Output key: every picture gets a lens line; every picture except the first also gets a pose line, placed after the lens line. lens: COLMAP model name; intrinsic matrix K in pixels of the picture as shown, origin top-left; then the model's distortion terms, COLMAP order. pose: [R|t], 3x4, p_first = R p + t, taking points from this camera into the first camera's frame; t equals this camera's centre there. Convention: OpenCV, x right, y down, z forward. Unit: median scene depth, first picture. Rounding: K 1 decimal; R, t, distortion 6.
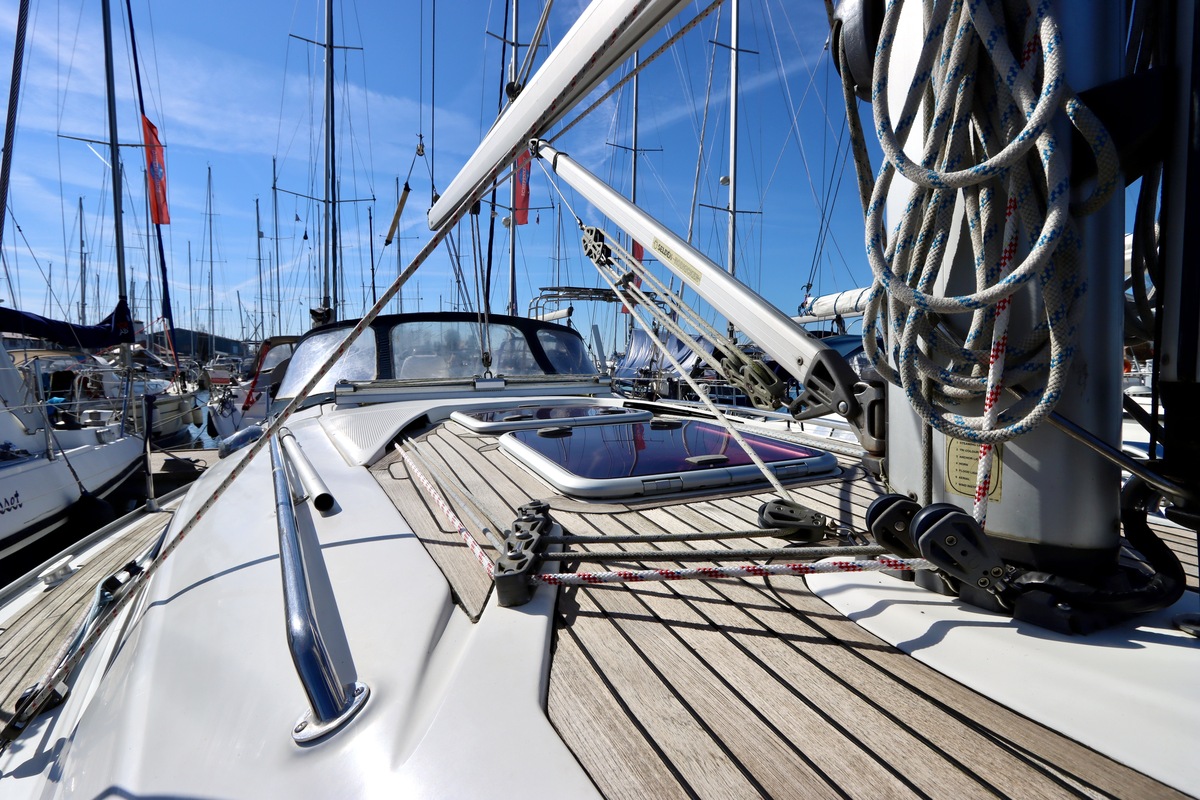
lens RADIAL K [[561.7, 0, 594.1], [0, 561.7, 393.8], [0, 0, 1]] dist [-0.016476, 0.000771]
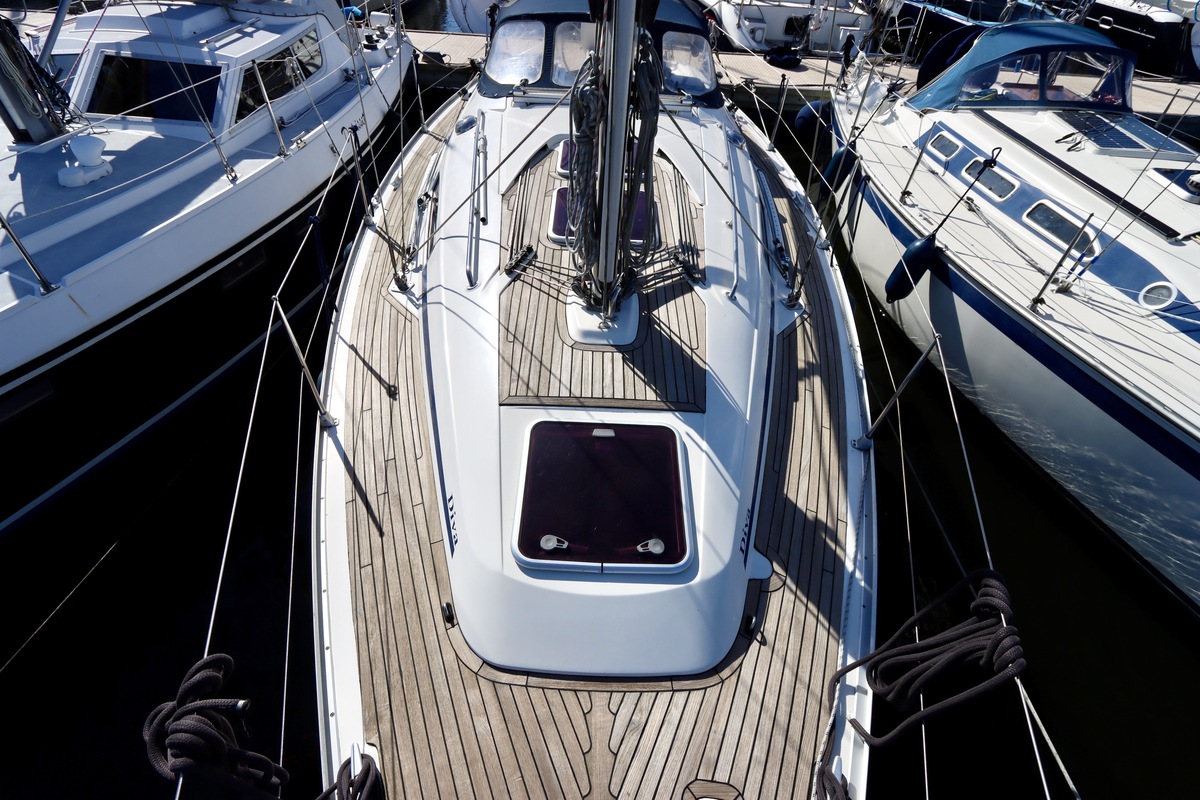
lens RADIAL K [[561.7, 0, 594.1], [0, 561.7, 393.8], [0, 0, 1]] dist [-0.016476, 0.000771]
pose [[0.912860, 0.328929, -0.241852, 0.420146], [-0.084207, 0.731331, 0.676804, -0.453765], [0.399494, -0.597462, 0.695301, -0.555368]]
